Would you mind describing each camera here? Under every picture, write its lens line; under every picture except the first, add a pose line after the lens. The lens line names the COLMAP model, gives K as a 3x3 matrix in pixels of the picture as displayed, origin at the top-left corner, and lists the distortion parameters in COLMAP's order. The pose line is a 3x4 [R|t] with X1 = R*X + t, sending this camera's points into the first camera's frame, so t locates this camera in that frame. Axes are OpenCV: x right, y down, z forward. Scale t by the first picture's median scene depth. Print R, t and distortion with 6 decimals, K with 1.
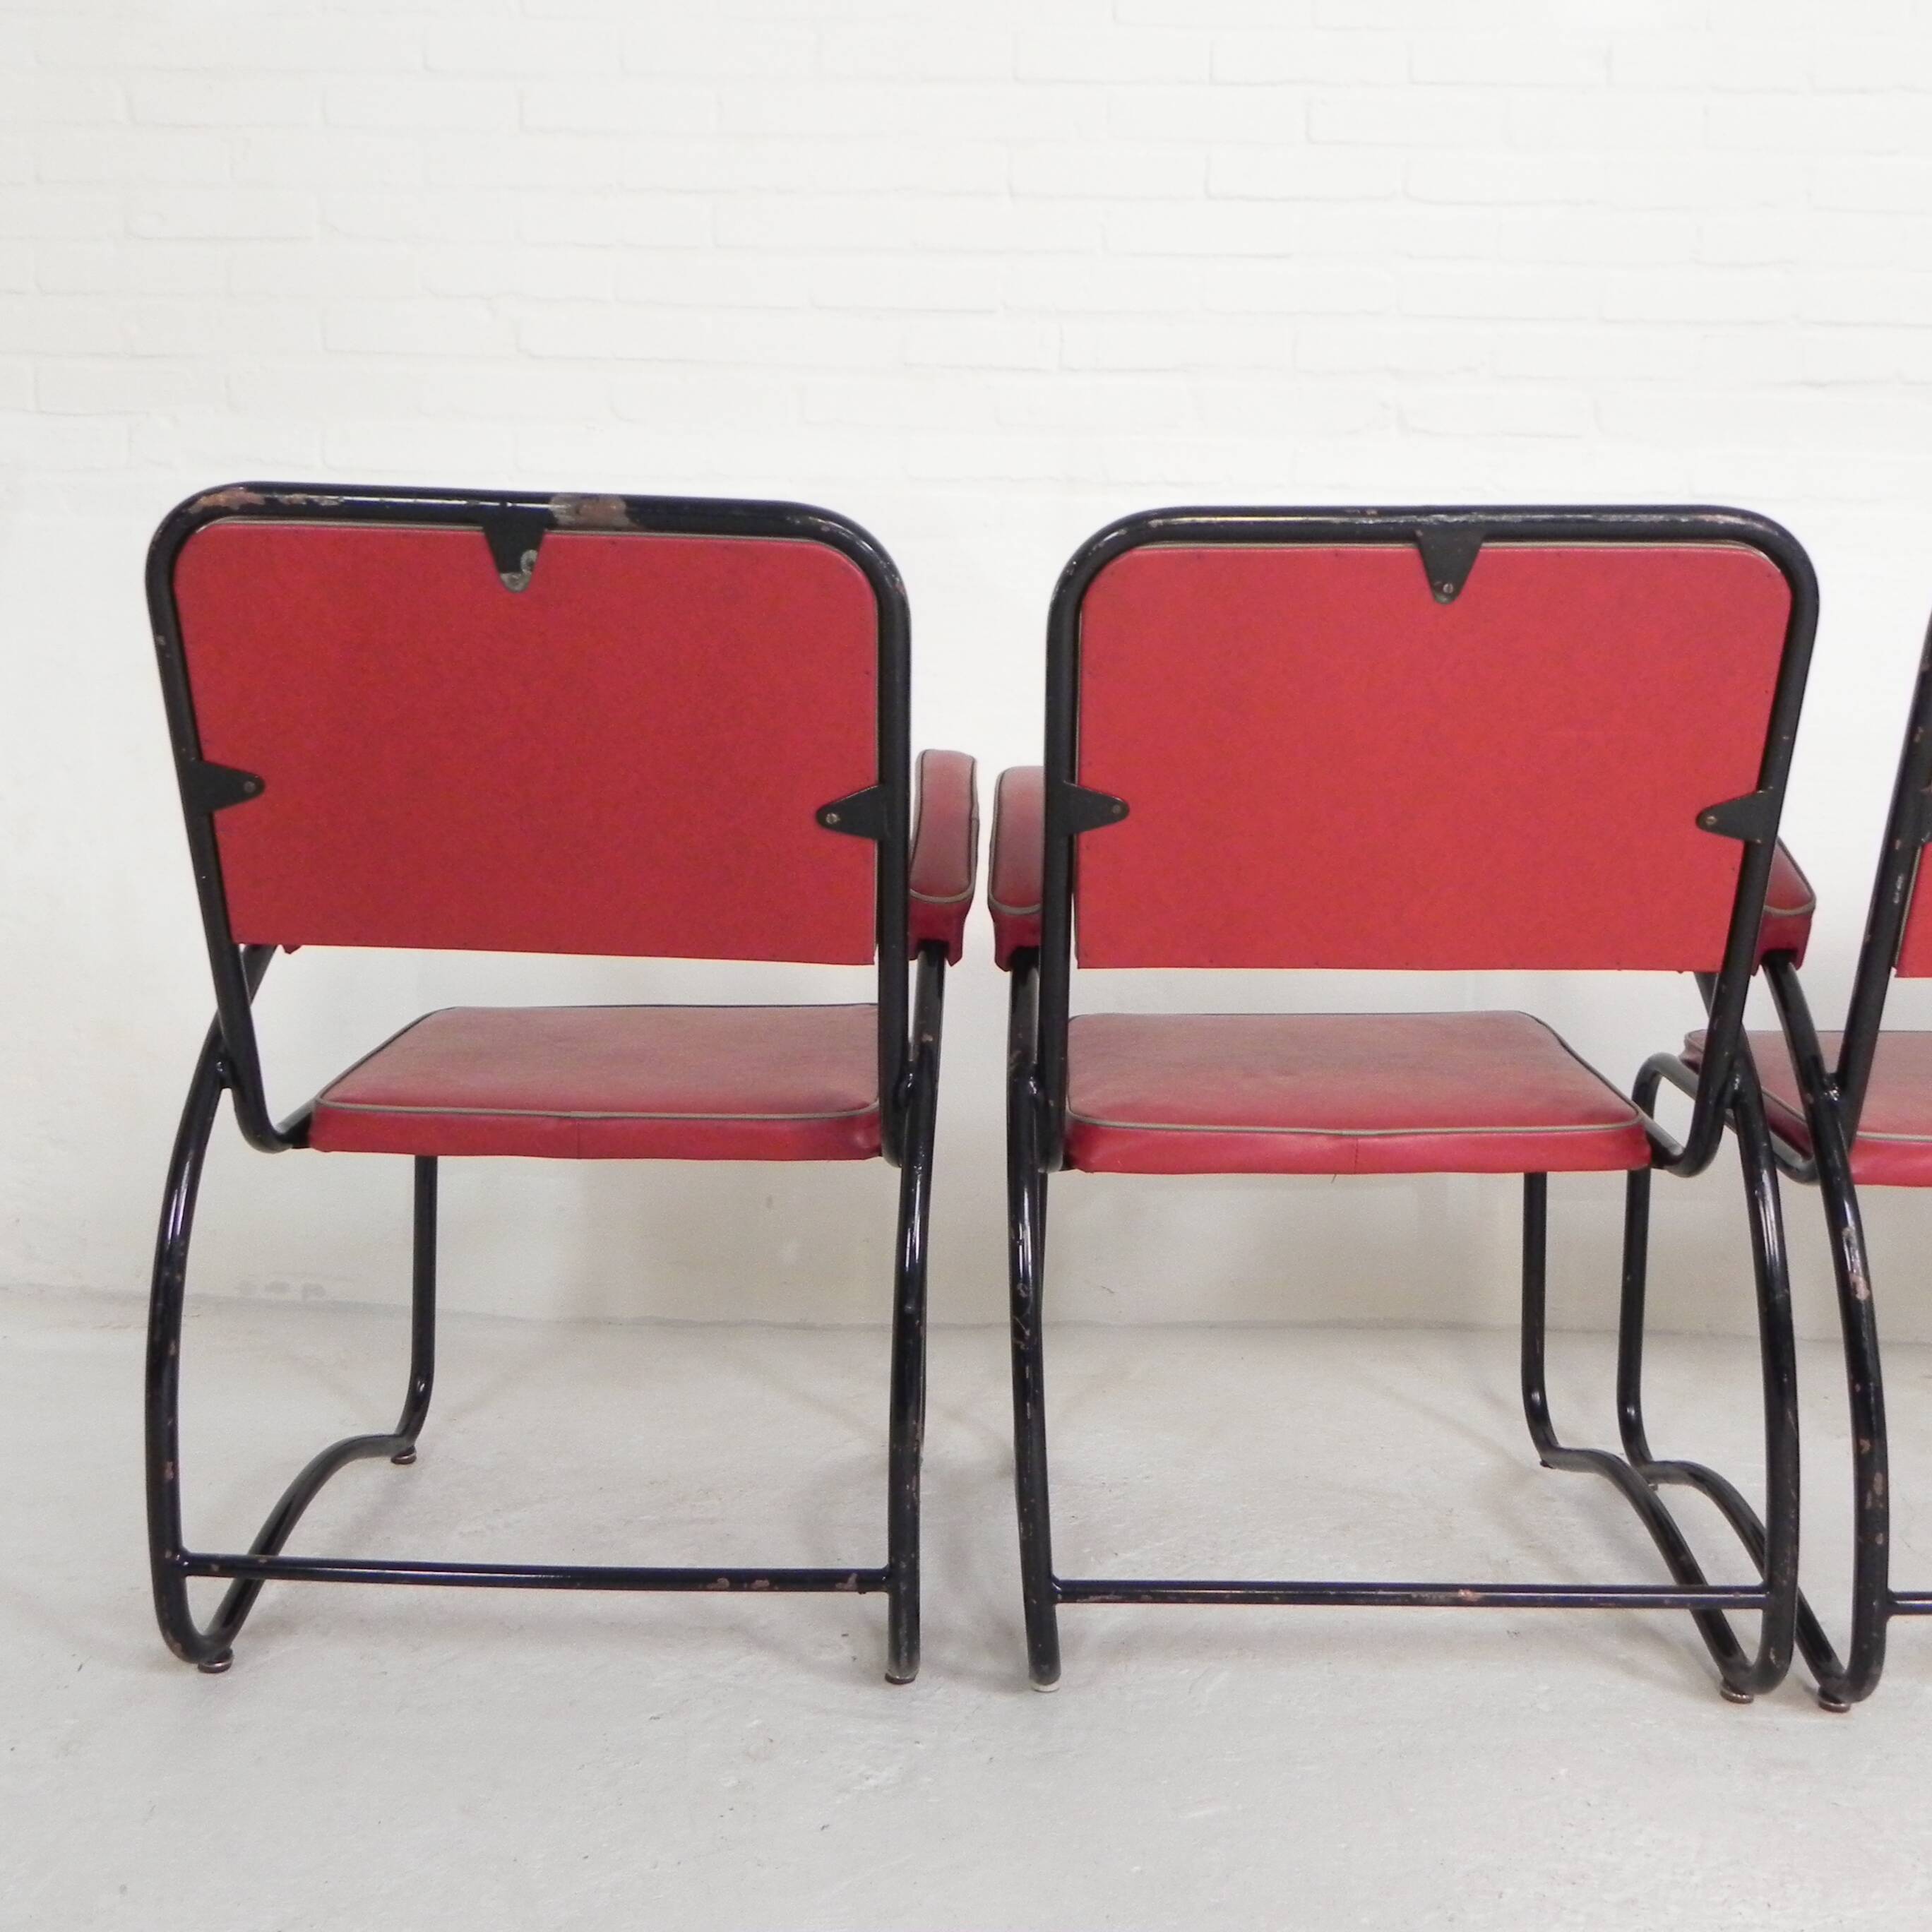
lens RADIAL K [[1949.9, 0, 970.6], [0, 1949.9, 939.8], [0, 0, 1]] dist [-0.008871, 0.000000]
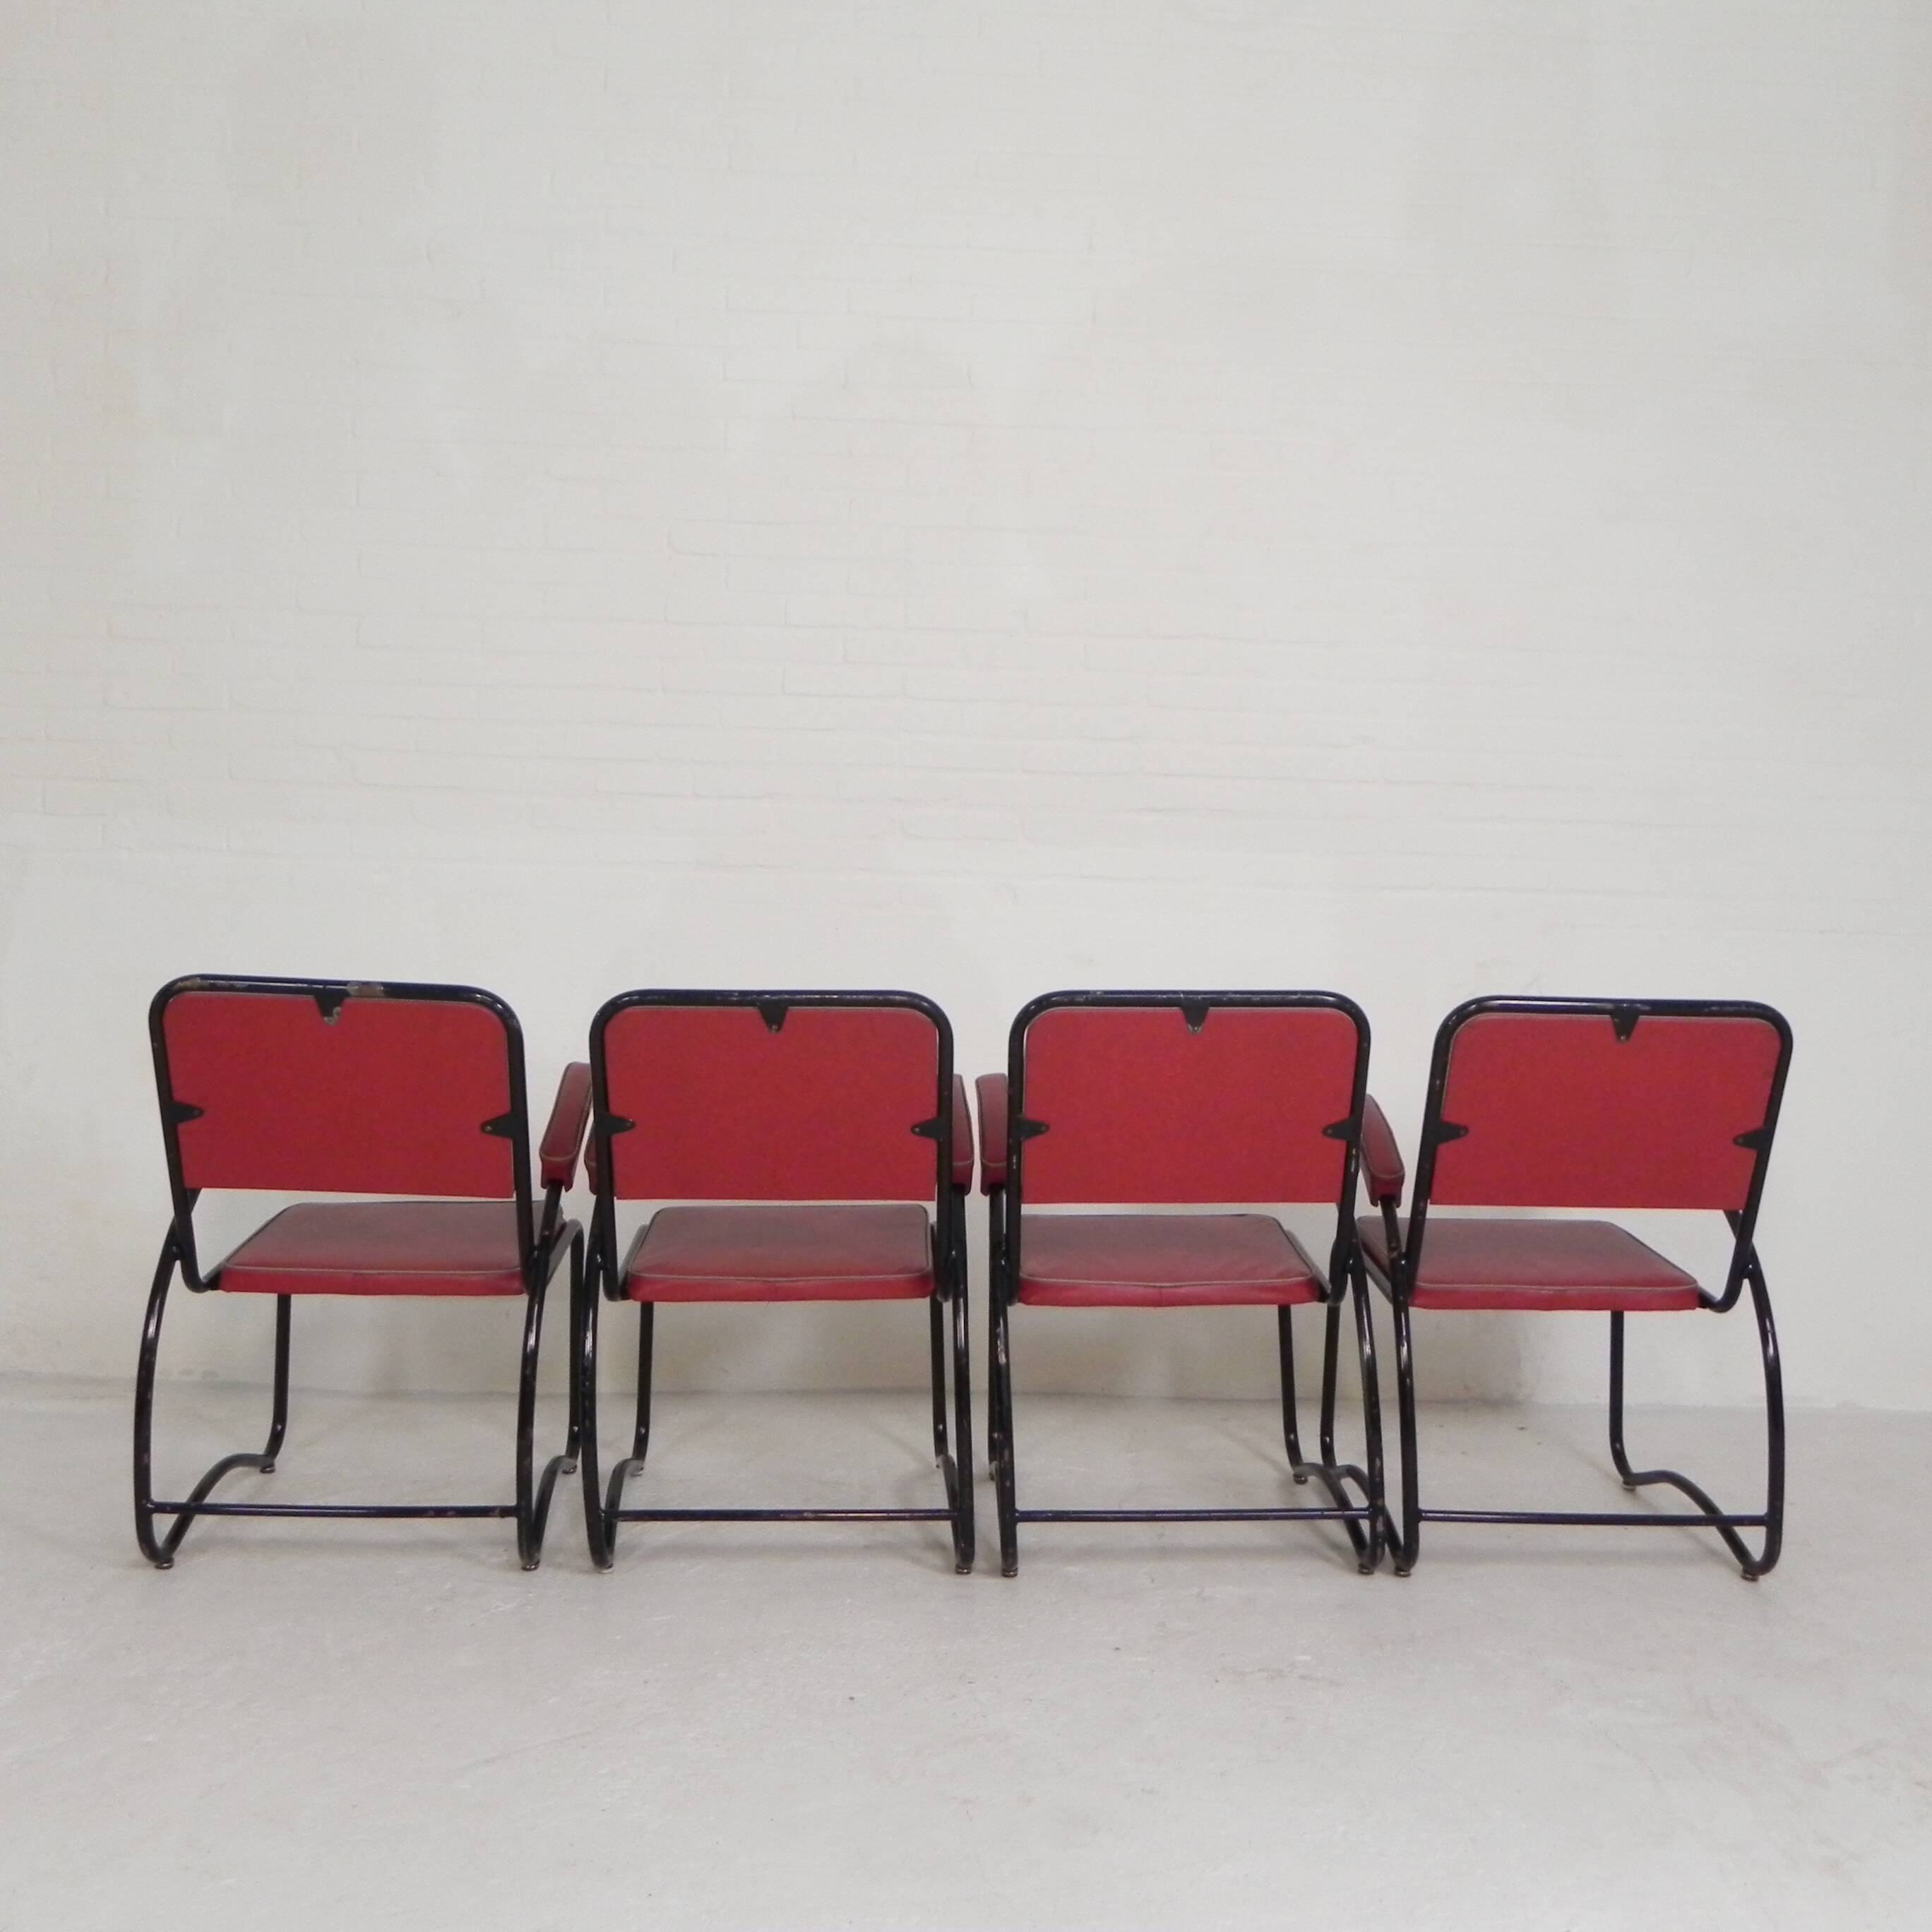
lens RADIAL K [[1949.9, 0, 973.3], [0, 1949.9, 939.0], [0, 0, 1]] dist [-0.008871, 0.000000]
pose [[0.998209, 0.004608, 0.059651, 0.291013], [-0.001579, 0.998712, -0.050716, -0.147025], [-0.059808, 0.050531, 0.996930, -0.996088]]
